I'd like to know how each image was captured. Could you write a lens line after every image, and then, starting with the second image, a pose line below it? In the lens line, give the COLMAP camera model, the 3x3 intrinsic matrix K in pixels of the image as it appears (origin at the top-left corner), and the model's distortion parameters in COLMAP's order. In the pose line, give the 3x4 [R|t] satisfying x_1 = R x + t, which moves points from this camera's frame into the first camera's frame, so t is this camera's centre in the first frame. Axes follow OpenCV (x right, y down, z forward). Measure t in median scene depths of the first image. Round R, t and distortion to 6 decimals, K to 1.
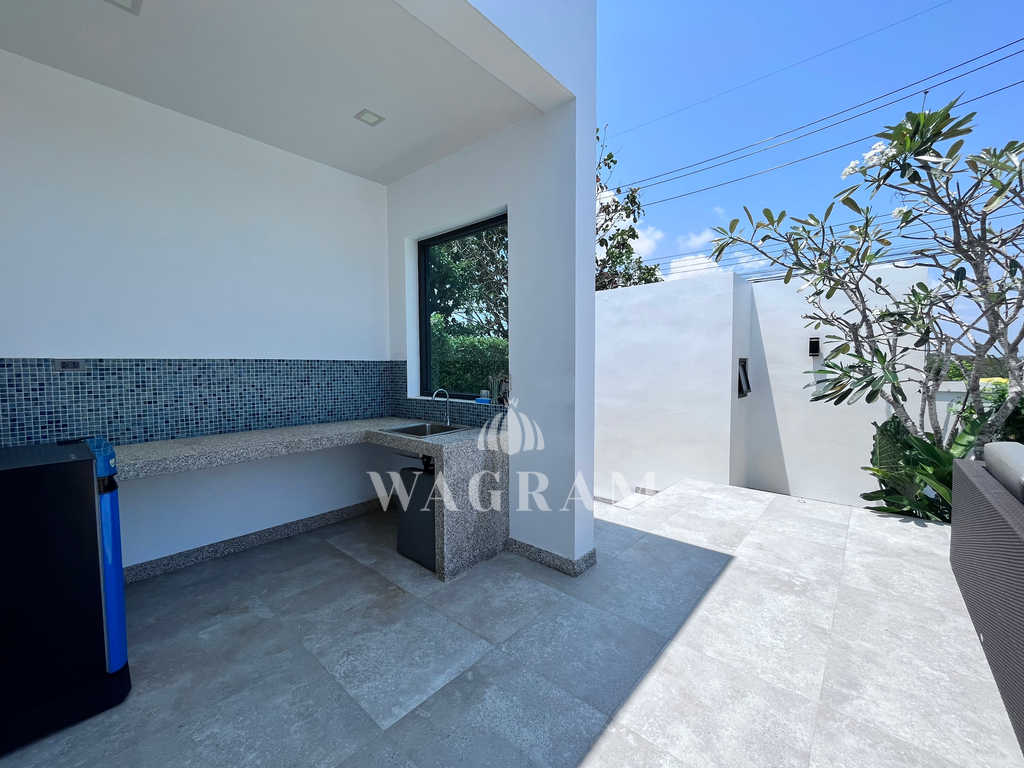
lens RADIAL K [[414.5, 0, 516.7], [0, 414.5, 382.9], [0, 0, 1]] dist [-0.003245, 0.000099]
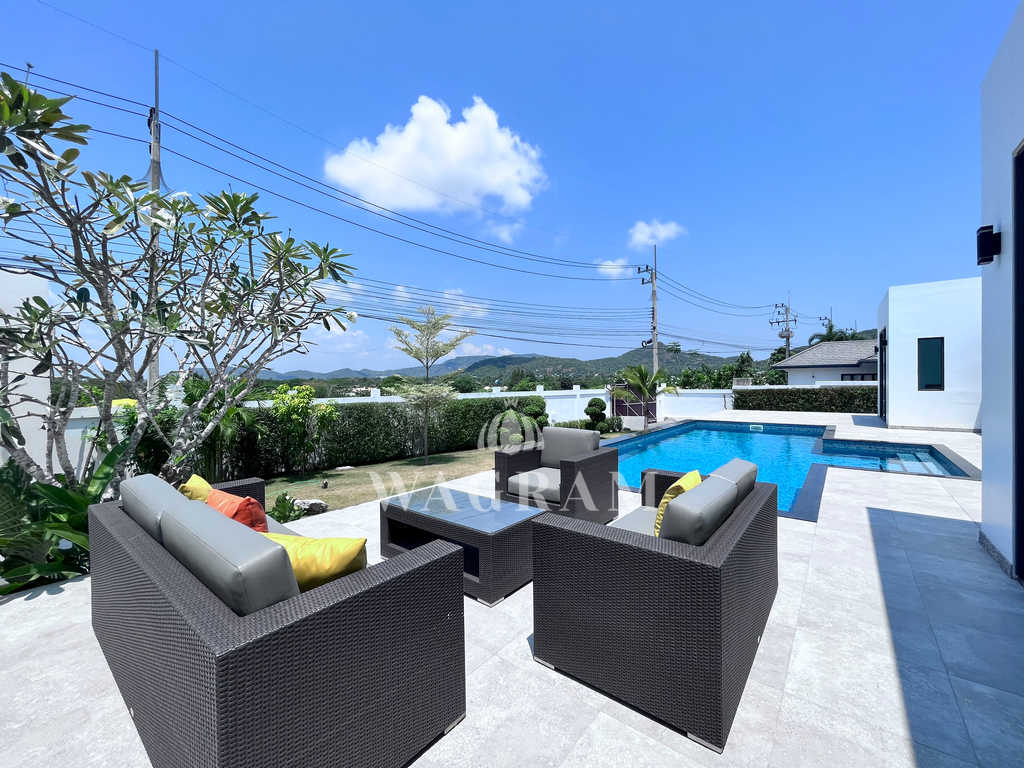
lens RADIAL K [[414.5, 0, 515.8], [0, 414.5, 383.8], [0, 0, 1]] dist [-0.003245, 0.000099]
pose [[-0.046296, -0.004390, 0.998918, 0.140078], [0.057190, 0.998339, 0.007038, -0.023949], [-0.997289, 0.057454, -0.045968, 0.120860]]
